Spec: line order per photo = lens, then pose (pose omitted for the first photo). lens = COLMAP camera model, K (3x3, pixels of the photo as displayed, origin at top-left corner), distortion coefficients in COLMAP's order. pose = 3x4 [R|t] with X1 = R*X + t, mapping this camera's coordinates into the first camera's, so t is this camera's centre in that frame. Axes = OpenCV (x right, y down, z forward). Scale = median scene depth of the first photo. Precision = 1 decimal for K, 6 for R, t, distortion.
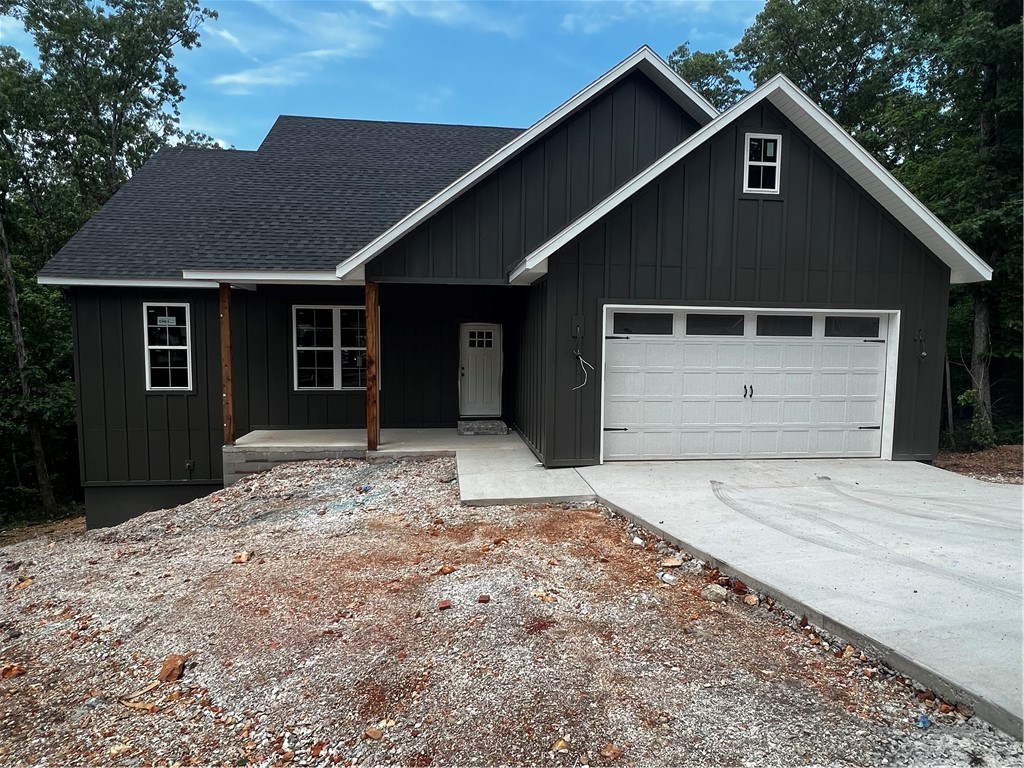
lens RADIAL K [[591.3, 0, 512.0], [0, 591.3, 384.0], [0, 0, 1]] dist [-0.000309, -0.000501]
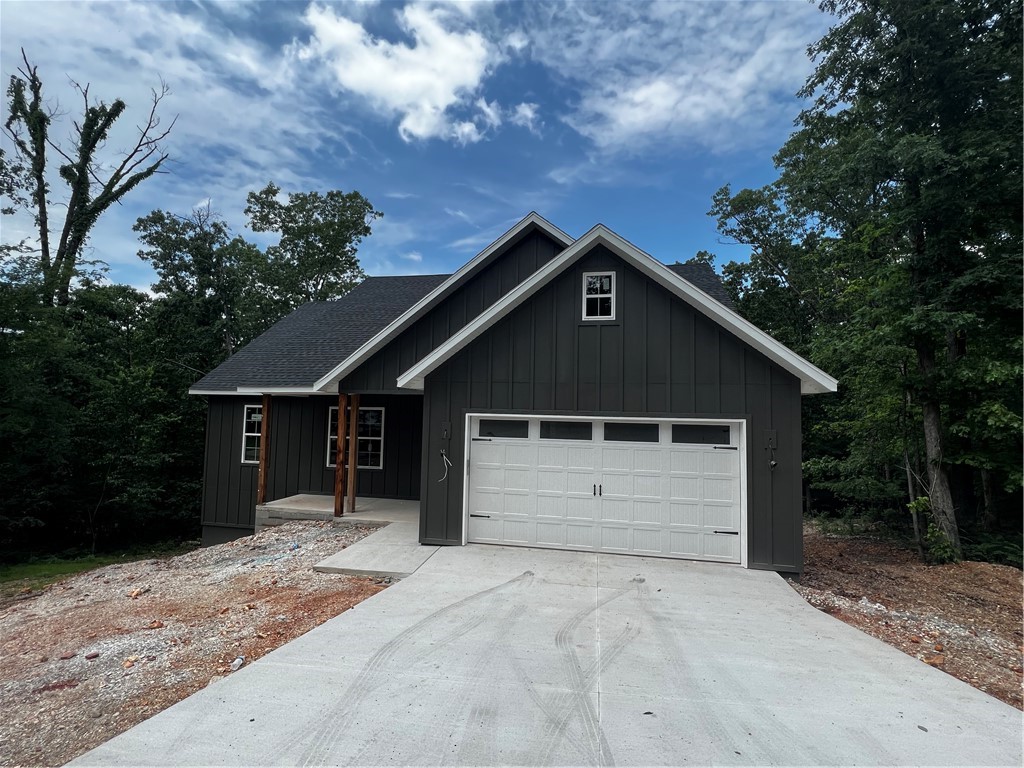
lens RADIAL K [[459.8, 0, 512.0], [0, 459.8, 384.0], [0, 0, 1]] dist [-0.000912, -0.000227]
pose [[0.951506, -0.010886, -0.307438, 0.507010], [-0.035034, 0.989038, -0.143447, -0.055043], [0.305630, 0.147261, 0.940694, 0.096029]]
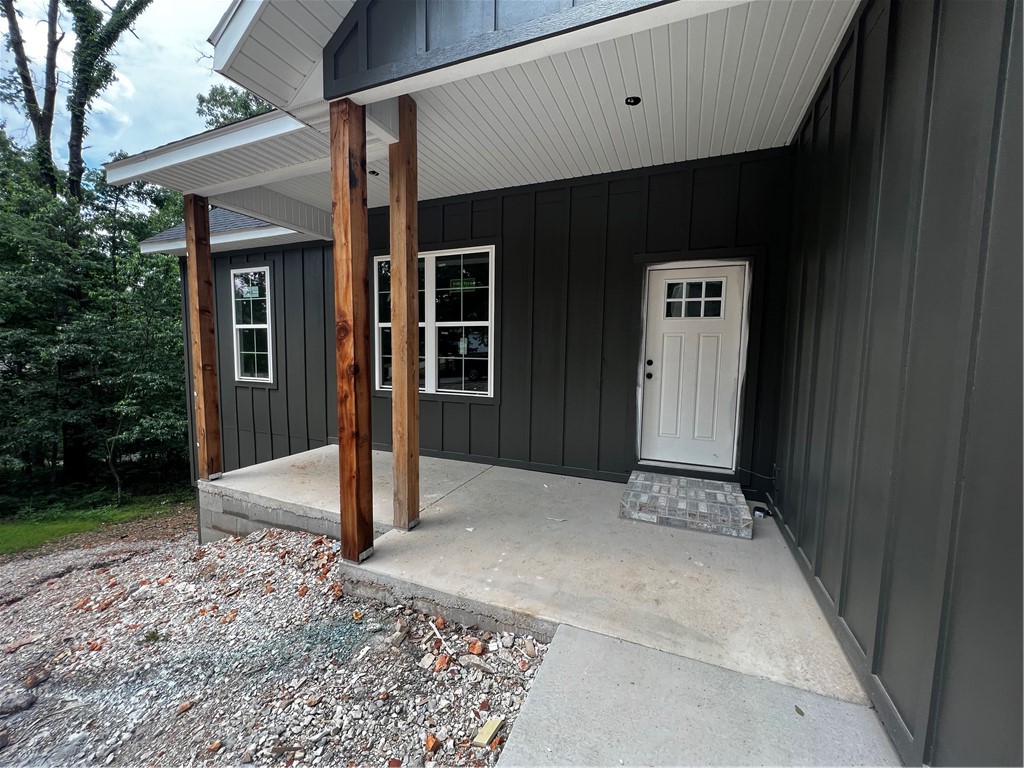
lens RADIAL K [[408.3, 0, 512.0], [0, 408.3, 384.0], [0, 0, 1]] dist [0.000737, -0.000067]
pose [[0.866806, 0.047035, -0.496423, -0.020074], [-0.044838, 0.998860, 0.016348, -0.012794], [0.496626, 0.008088, 0.867927, 0.884687]]
